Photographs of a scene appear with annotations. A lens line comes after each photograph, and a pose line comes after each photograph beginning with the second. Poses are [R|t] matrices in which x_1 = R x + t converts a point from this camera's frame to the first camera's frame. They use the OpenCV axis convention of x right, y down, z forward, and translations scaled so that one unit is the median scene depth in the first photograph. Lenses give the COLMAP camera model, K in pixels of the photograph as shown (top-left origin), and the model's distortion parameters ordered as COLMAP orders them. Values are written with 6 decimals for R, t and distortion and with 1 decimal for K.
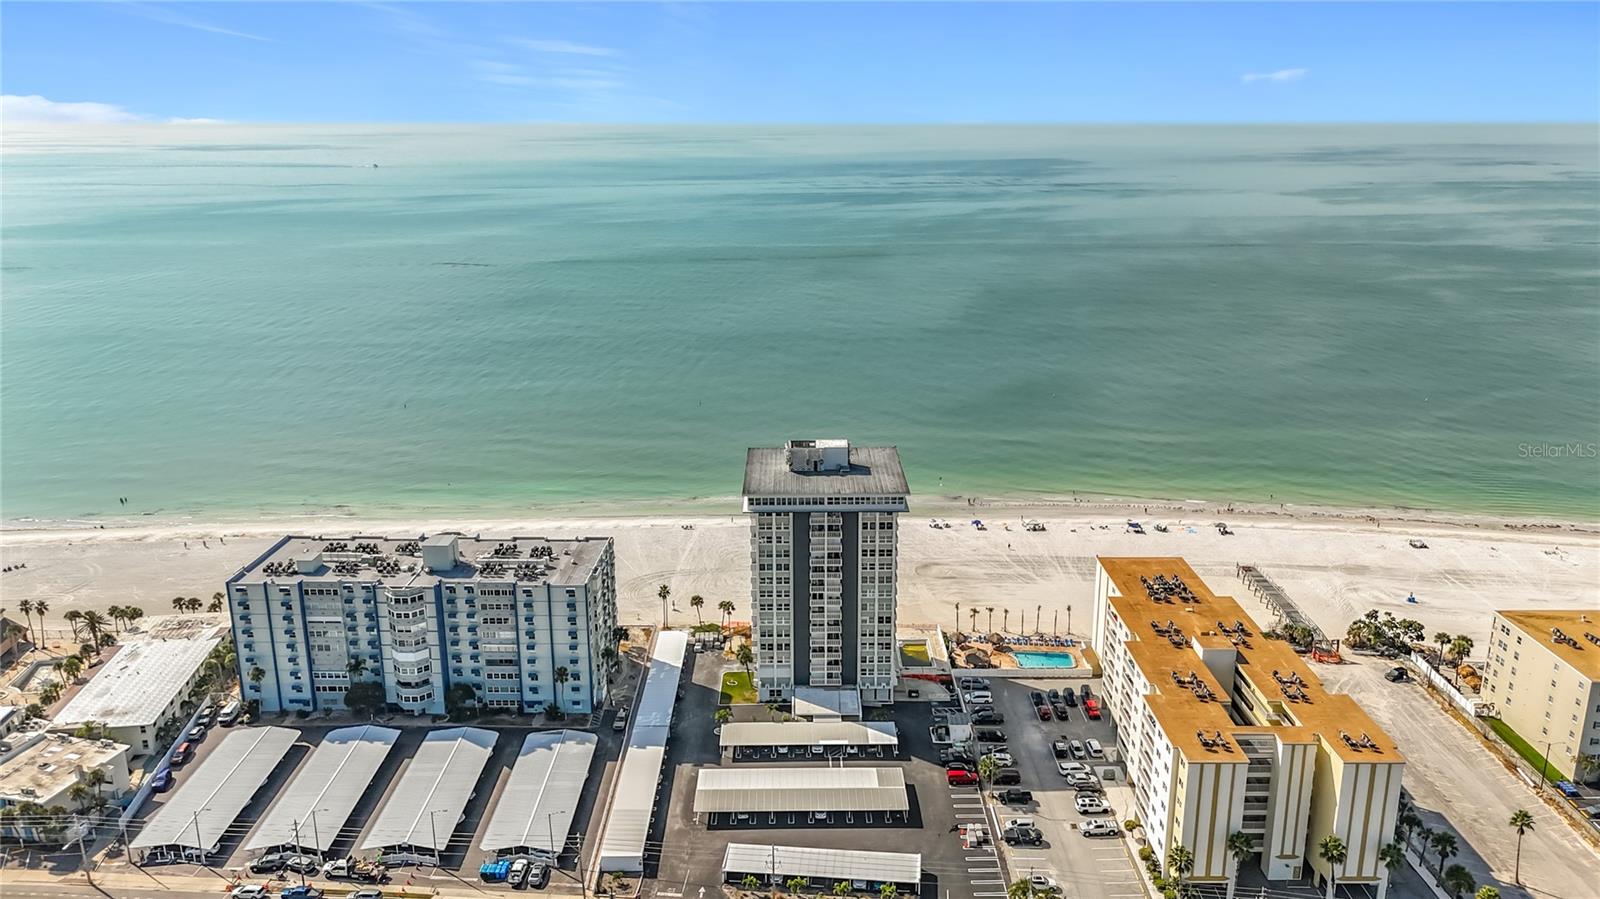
lens RADIAL K [[1191.6, 0, 803.6], [0, 1191.6, 449.1], [0, 0, 1]] dist [0.080835, -0.090672]
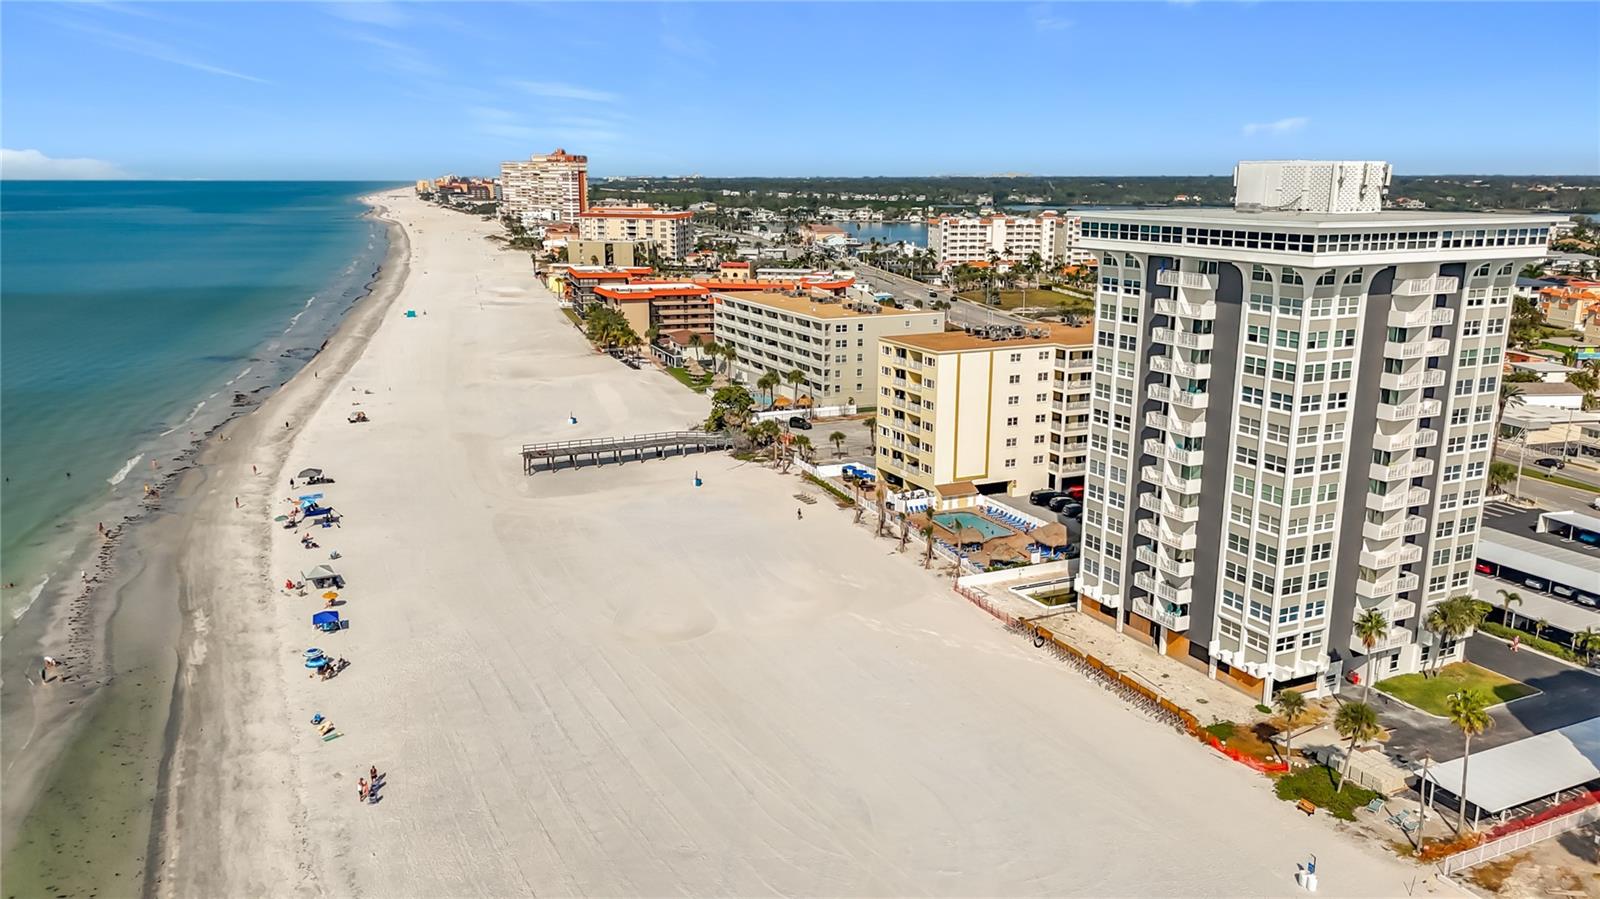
lens RADIAL K [[1191.6, 0, 803.6], [0, 1191.6, 449.1], [0, 0, 1]] dist [0.080835, -0.090672]
pose [[-0.436091, -0.201648, 0.877019, -0.361756], [0.245190, 0.911075, 0.331397, -0.113553], [-0.865856, 0.359556, -0.347870, 1.435094]]
